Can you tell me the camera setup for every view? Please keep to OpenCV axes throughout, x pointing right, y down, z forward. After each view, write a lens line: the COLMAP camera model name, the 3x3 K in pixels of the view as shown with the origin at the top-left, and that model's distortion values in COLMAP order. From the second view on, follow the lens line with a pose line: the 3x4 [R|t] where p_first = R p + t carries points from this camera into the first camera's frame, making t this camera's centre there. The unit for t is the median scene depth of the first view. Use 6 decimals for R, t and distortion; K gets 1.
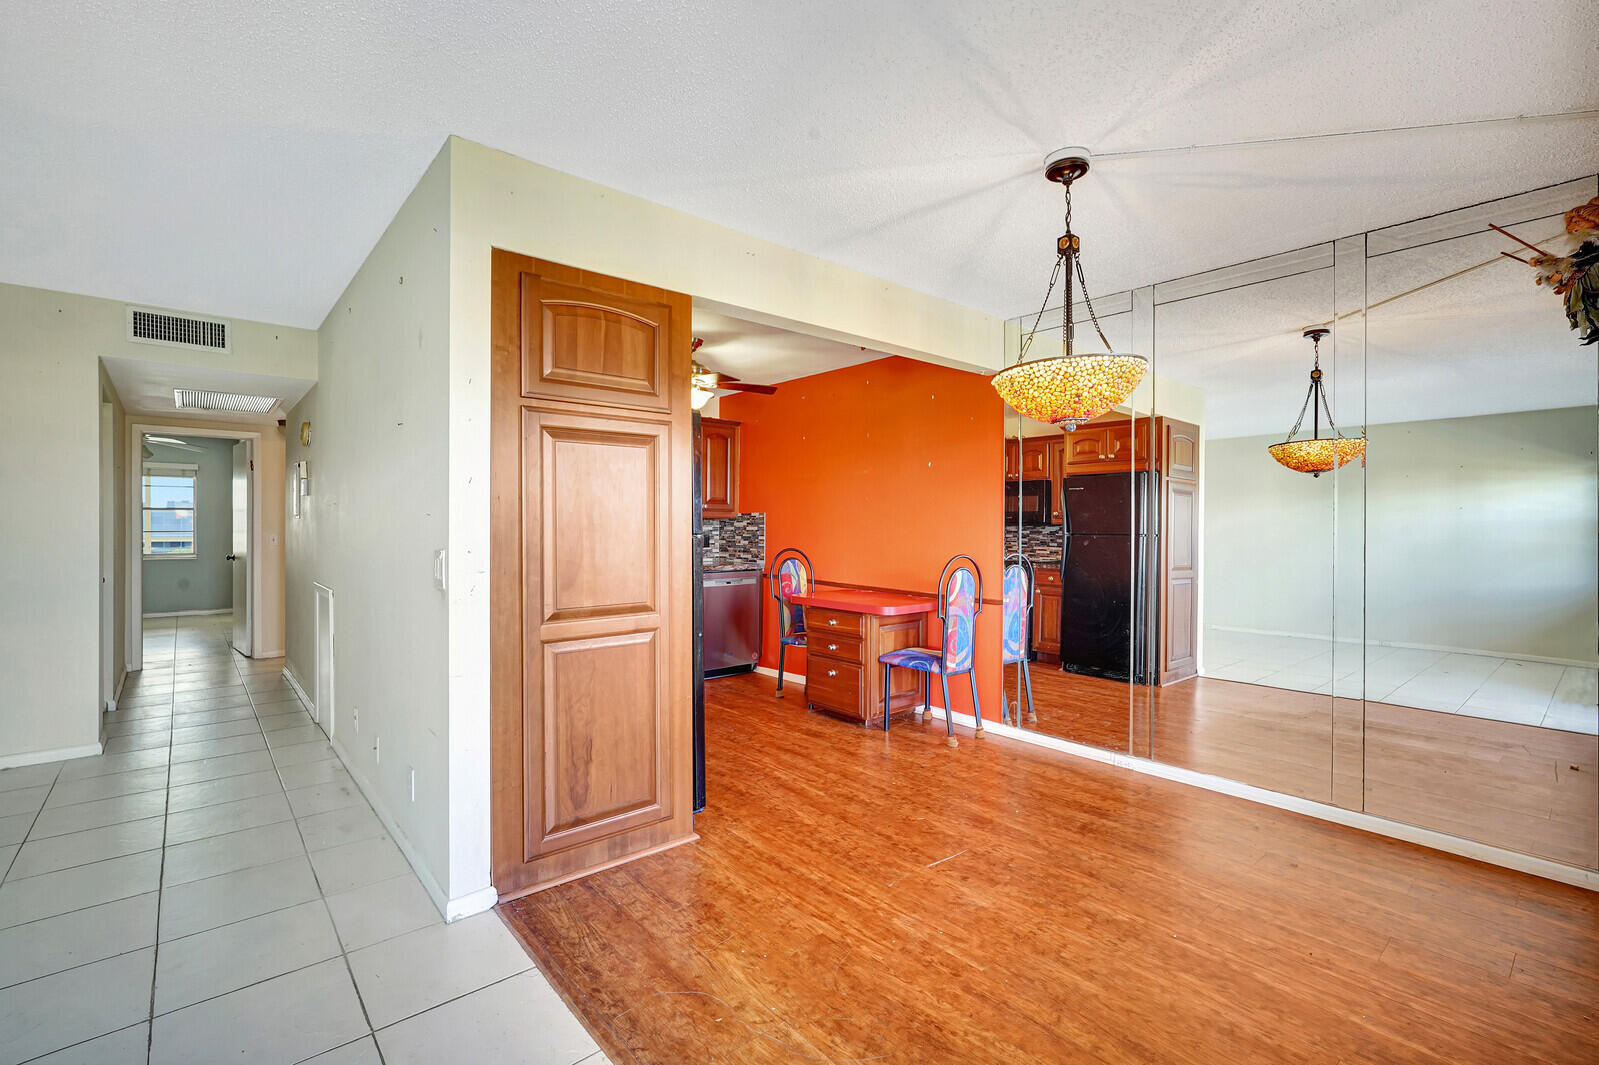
lens RADIAL K [[712.9, 0, 802.0], [0, 712.9, 529.7], [0, 0, 1]] dist [-0.008744, 0.003691]
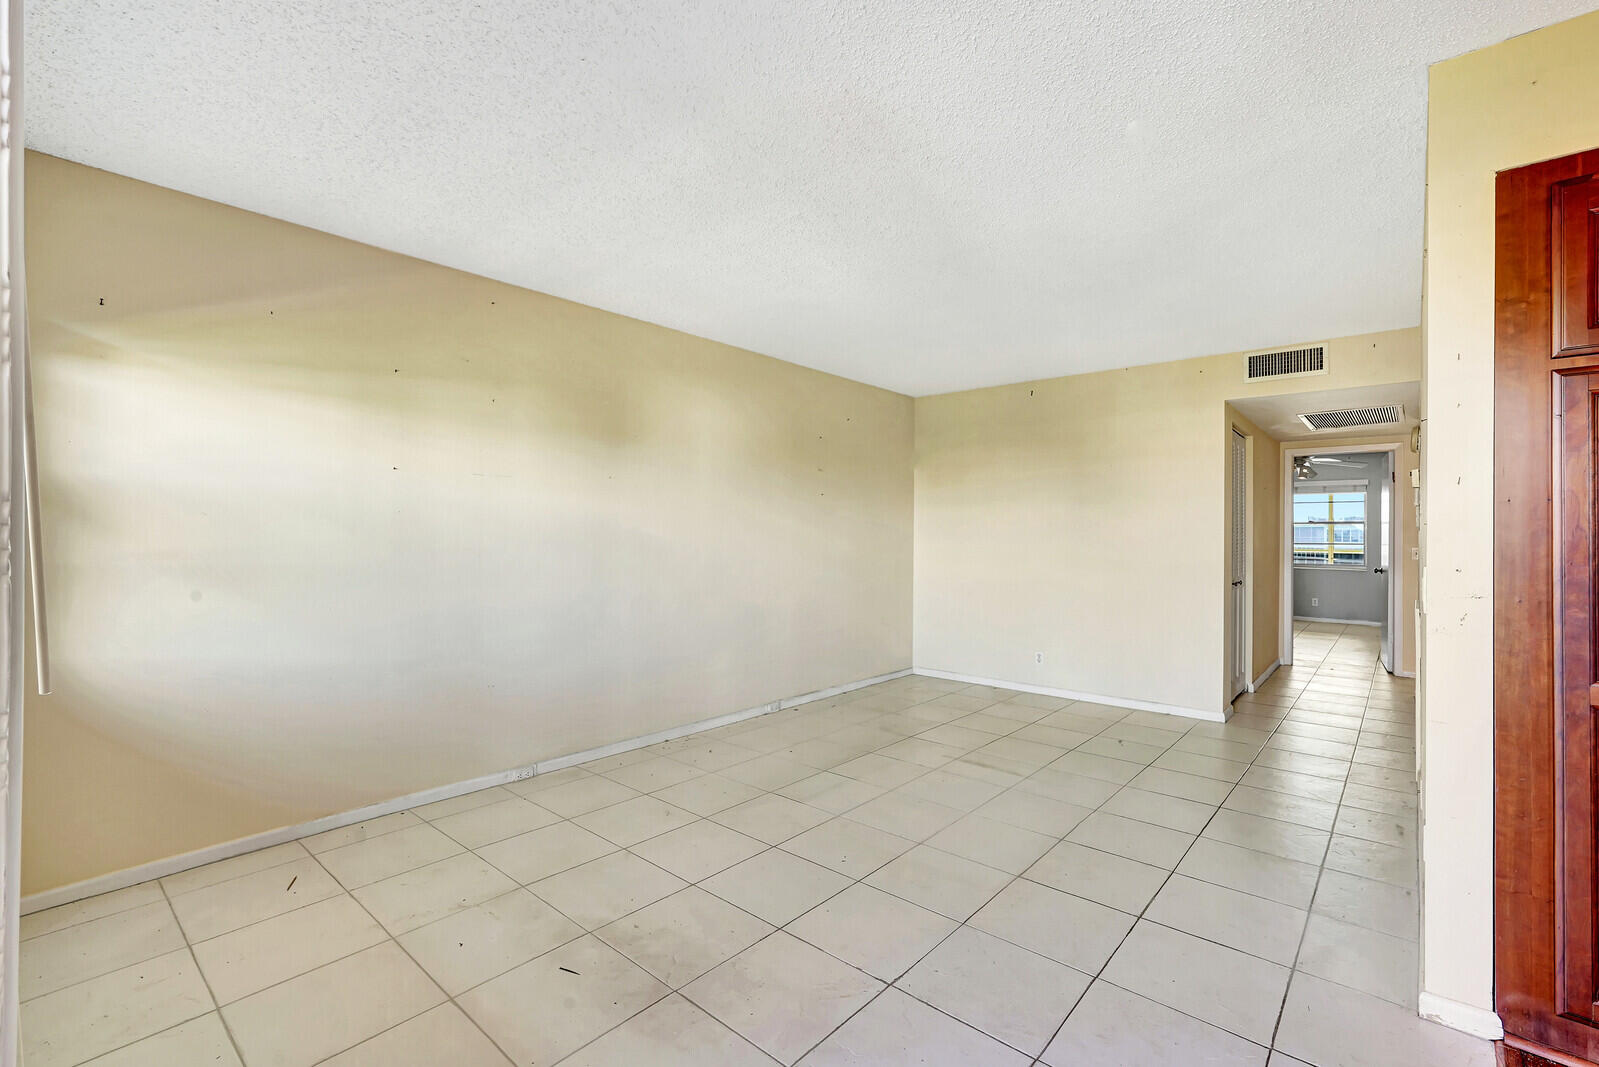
lens RADIAL K [[712.9, 0, 801.6], [0, 712.9, 535.9], [0, 0, 1]] dist [-0.008744, 0.003691]
pose [[0.141519, 0.003007, -0.989931, 0.149767], [-0.013801, 0.999904, 0.001064, 0.001425], [0.989839, 0.013511, 0.141547, 0.110123]]
